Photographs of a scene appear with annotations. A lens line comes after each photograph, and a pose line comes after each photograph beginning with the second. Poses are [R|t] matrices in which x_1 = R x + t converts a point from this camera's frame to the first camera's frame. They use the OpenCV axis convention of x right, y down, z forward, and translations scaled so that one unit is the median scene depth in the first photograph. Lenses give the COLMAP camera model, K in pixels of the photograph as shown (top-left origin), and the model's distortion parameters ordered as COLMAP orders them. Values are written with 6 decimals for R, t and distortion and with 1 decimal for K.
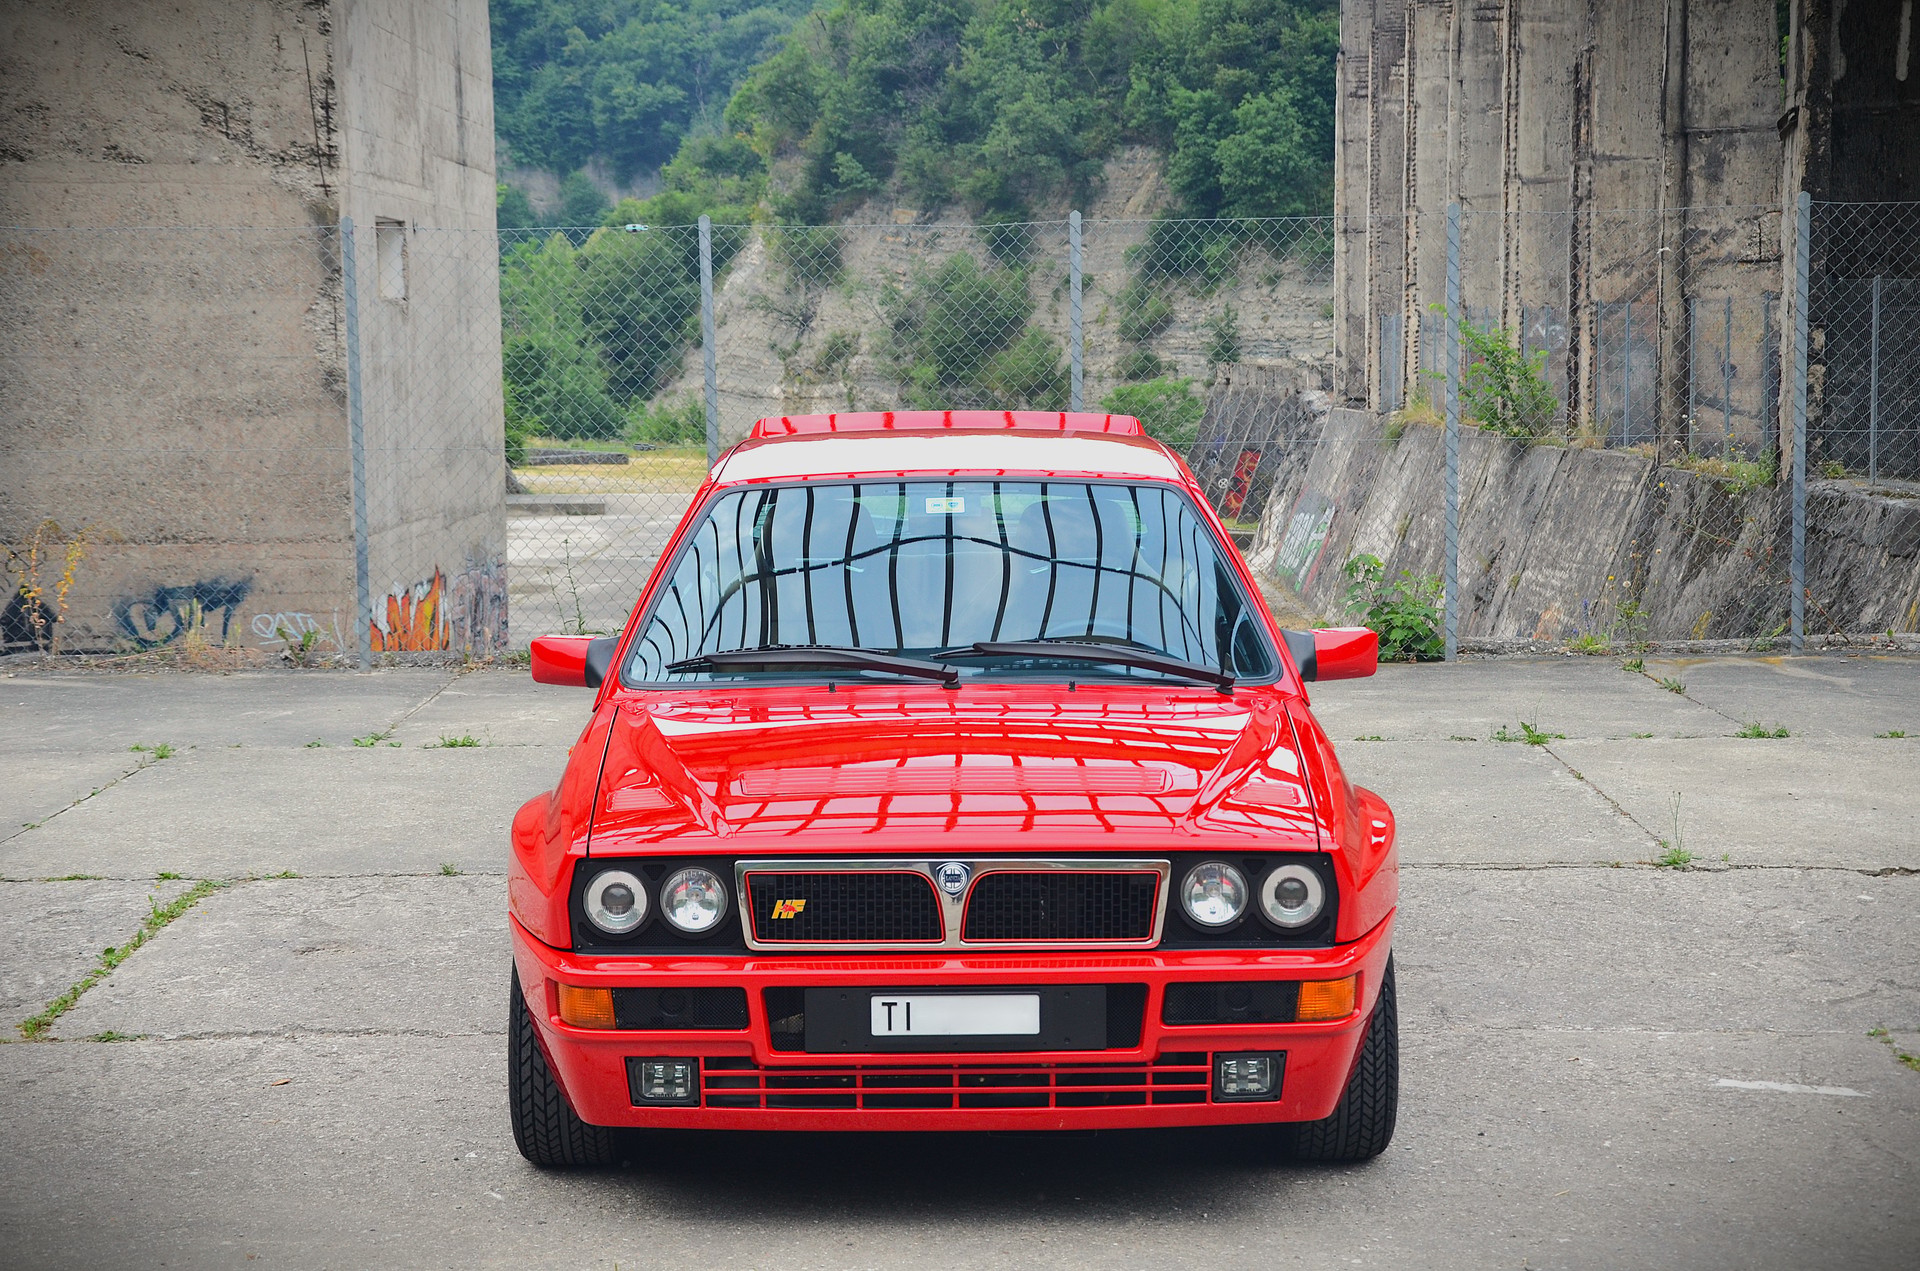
lens RADIAL K [[3206.3, 0, 926.6], [0, 3206.3, 637.0], [0, 0, 1]] dist [0.211736, 0.747631]
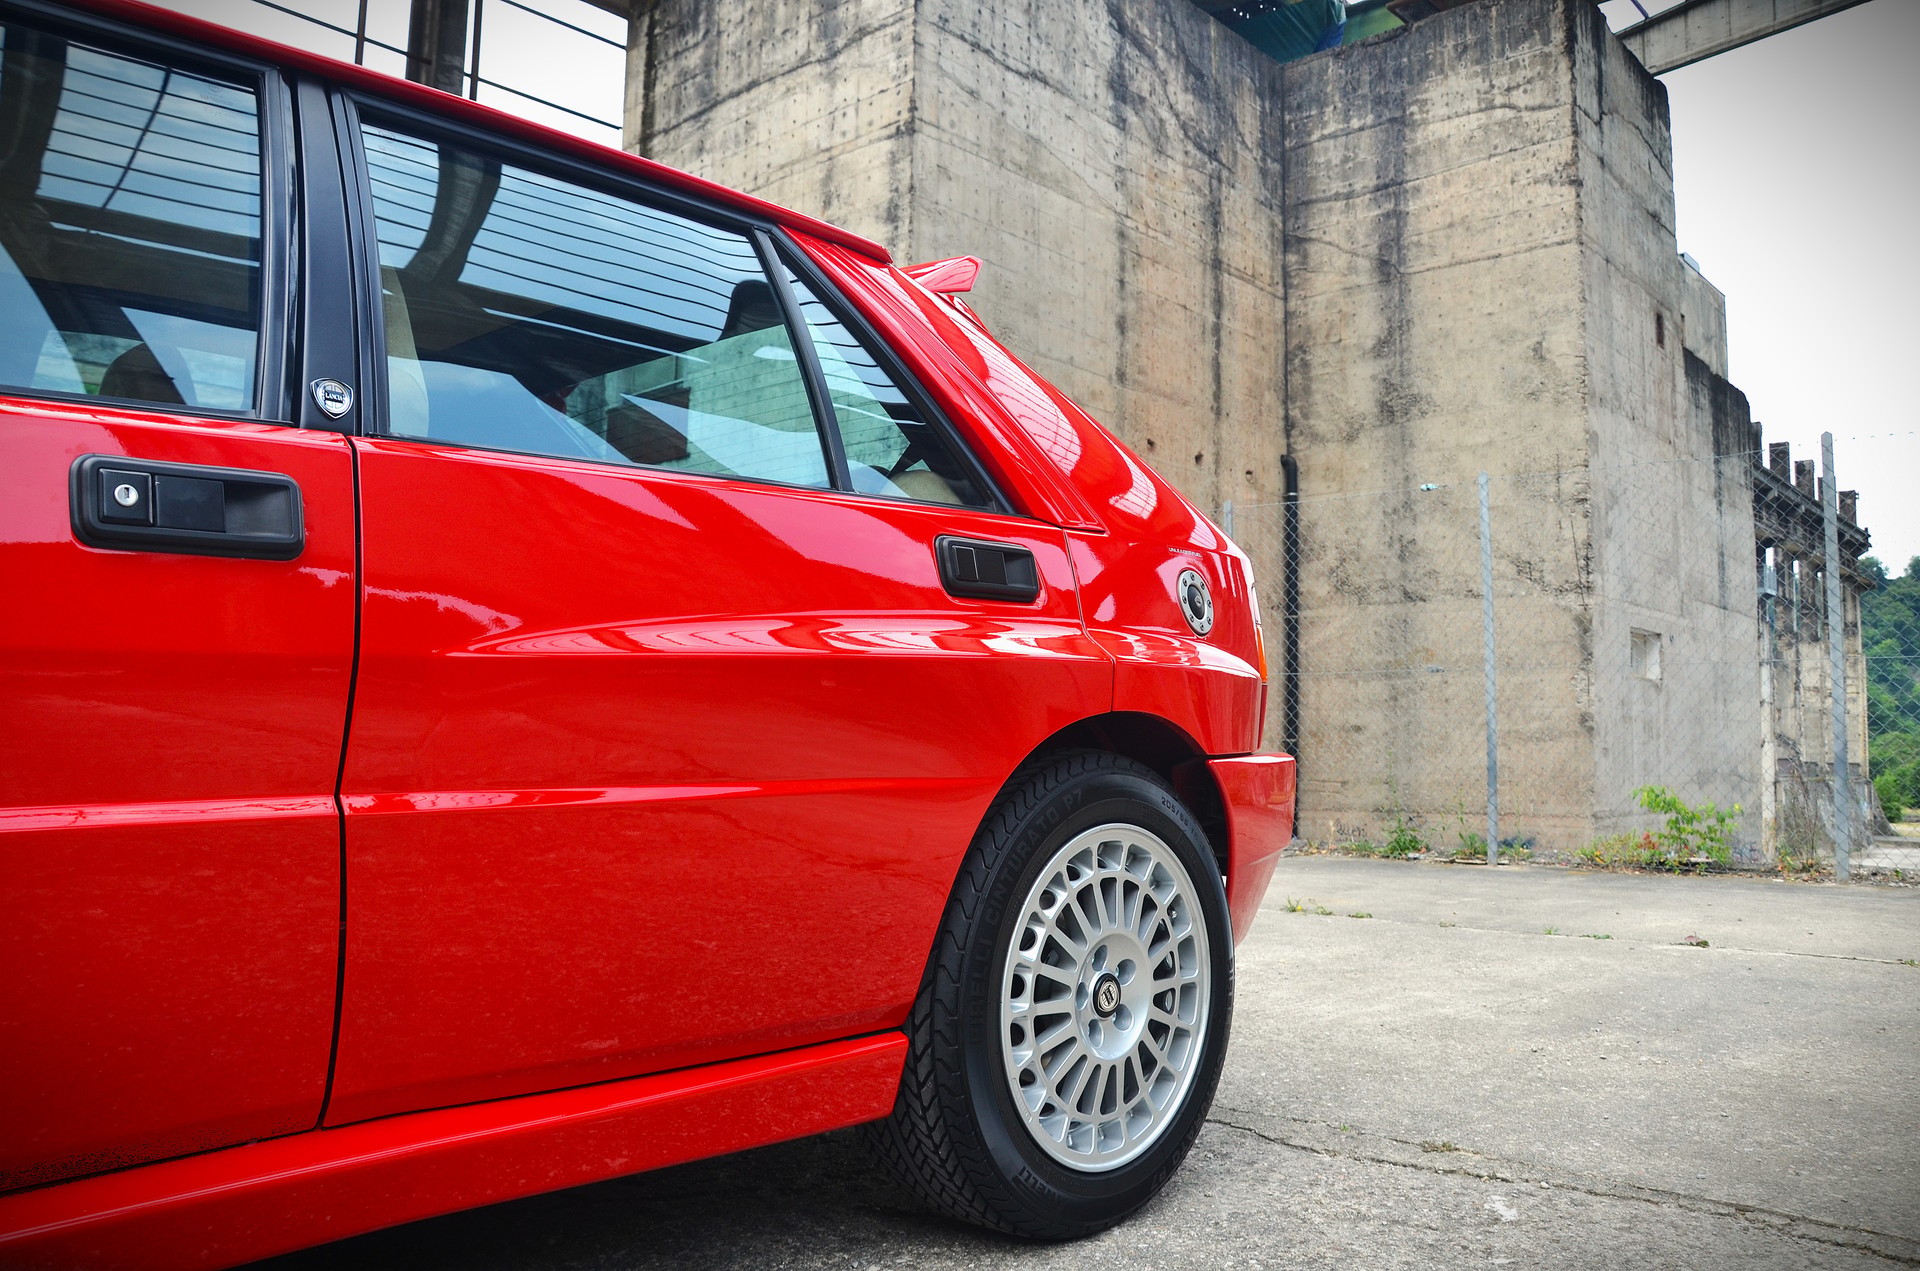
lens RADIAL K [[1462.7, 0, 960.0], [0, 1462.7, 635.5], [0, 0, 1]] dist [-0.158861, 0.110903]
pose [[0.740464, -0.030487, -0.671404, 0.034908], [-0.088048, 0.985961, -0.141876, 0.004719], [0.666303, 0.164170, 0.727384, 0.128048]]
